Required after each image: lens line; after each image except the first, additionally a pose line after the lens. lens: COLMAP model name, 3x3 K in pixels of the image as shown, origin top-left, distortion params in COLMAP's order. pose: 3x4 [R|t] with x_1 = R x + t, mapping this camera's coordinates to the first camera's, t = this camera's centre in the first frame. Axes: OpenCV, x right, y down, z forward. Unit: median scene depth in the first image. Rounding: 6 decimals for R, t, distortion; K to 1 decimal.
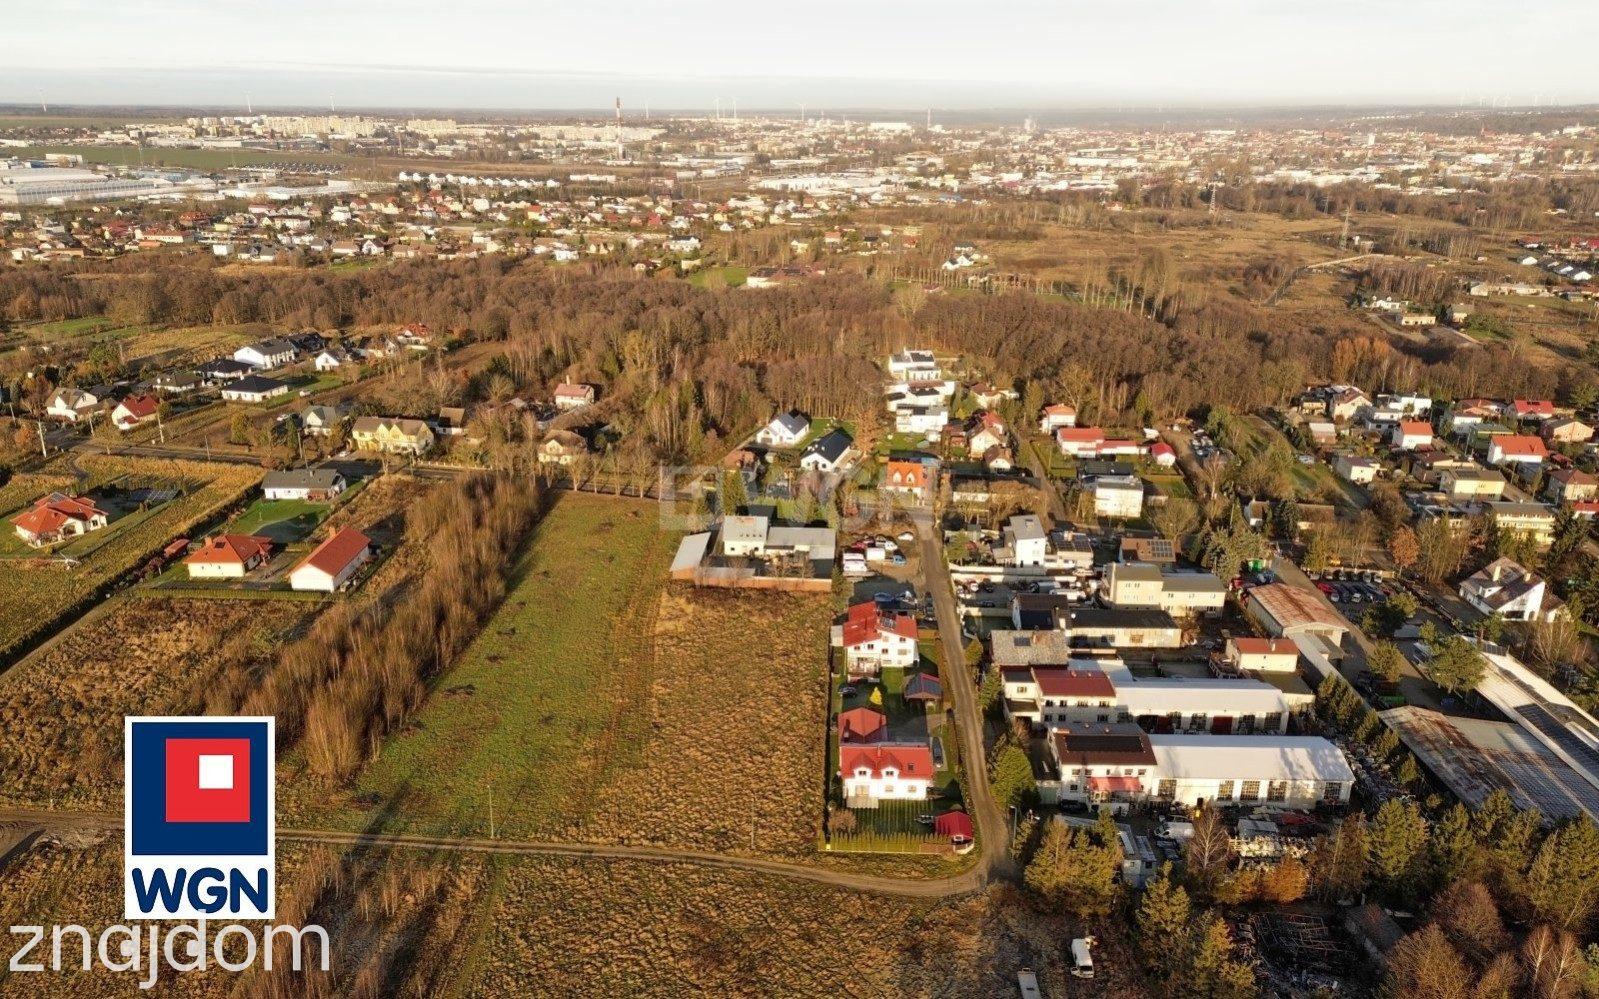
lens RADIAL K [[1119.6, 0, 806.3], [0, 1119.6, 499.8], [0, 0, 1]] dist [0.074728, -0.065497]
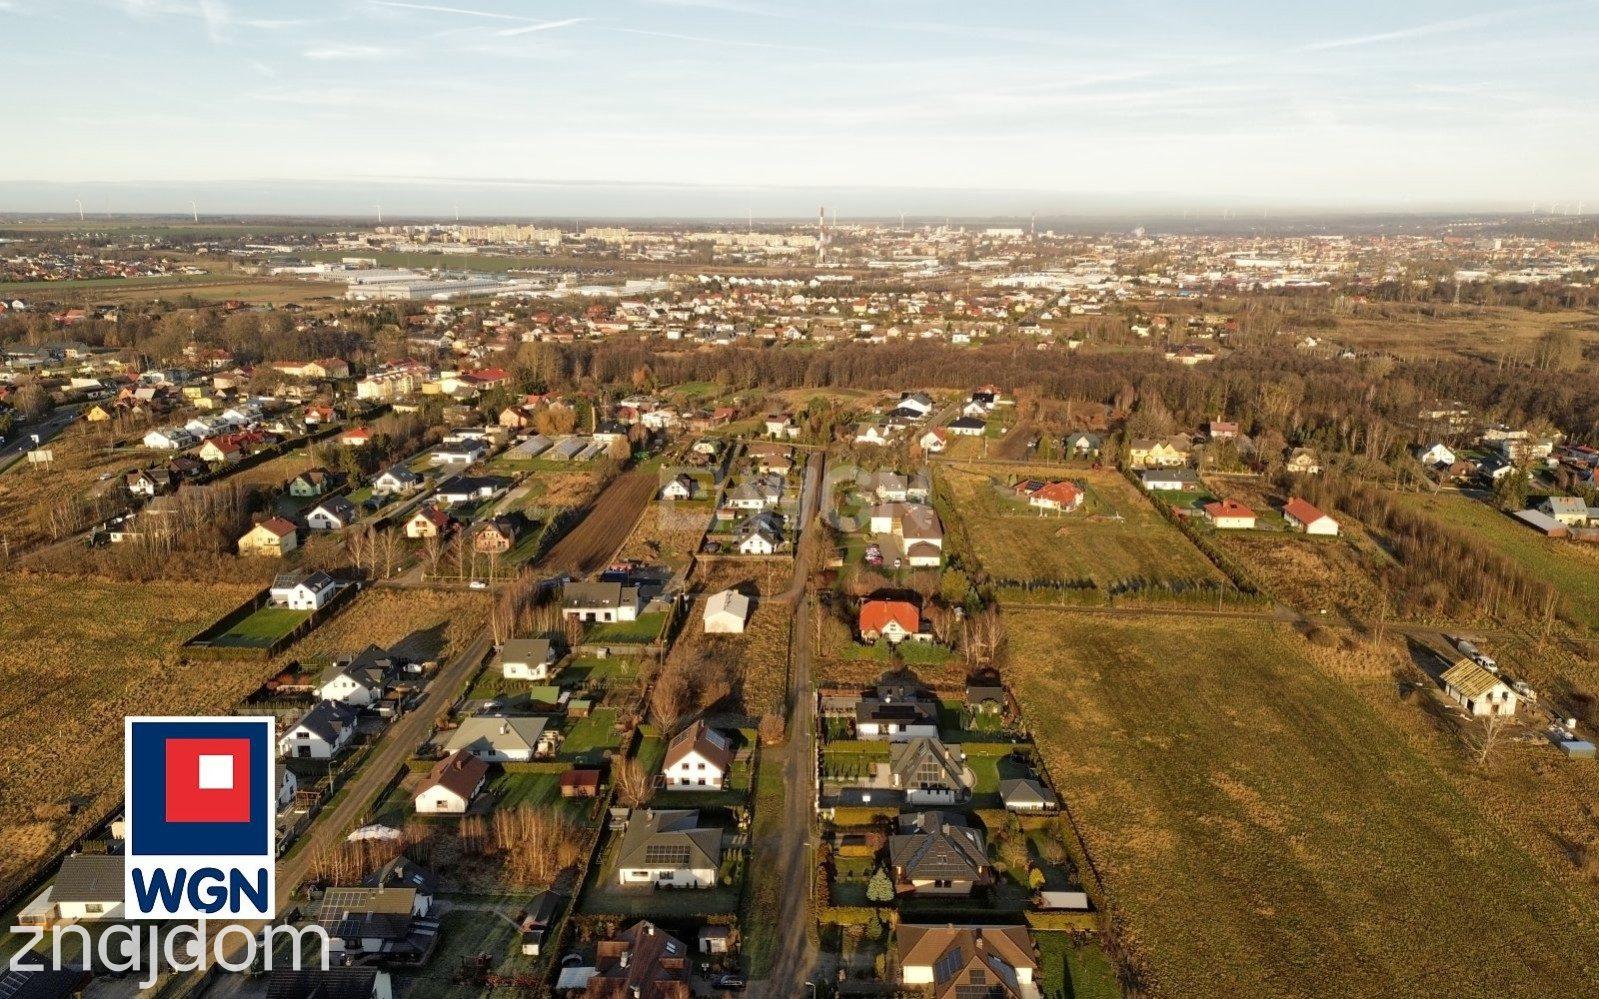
lens RADIAL K [[1119.6, 0, 792.4], [0, 1119.6, 499.3], [0, 0, 1]] dist [0.074728, -0.065497]
pose [[0.999132, 0.009876, -0.040464, -0.150874], [-0.013367, 0.996123, -0.086956, 0.024307], [0.039448, 0.087421, 0.995390, -0.069864]]
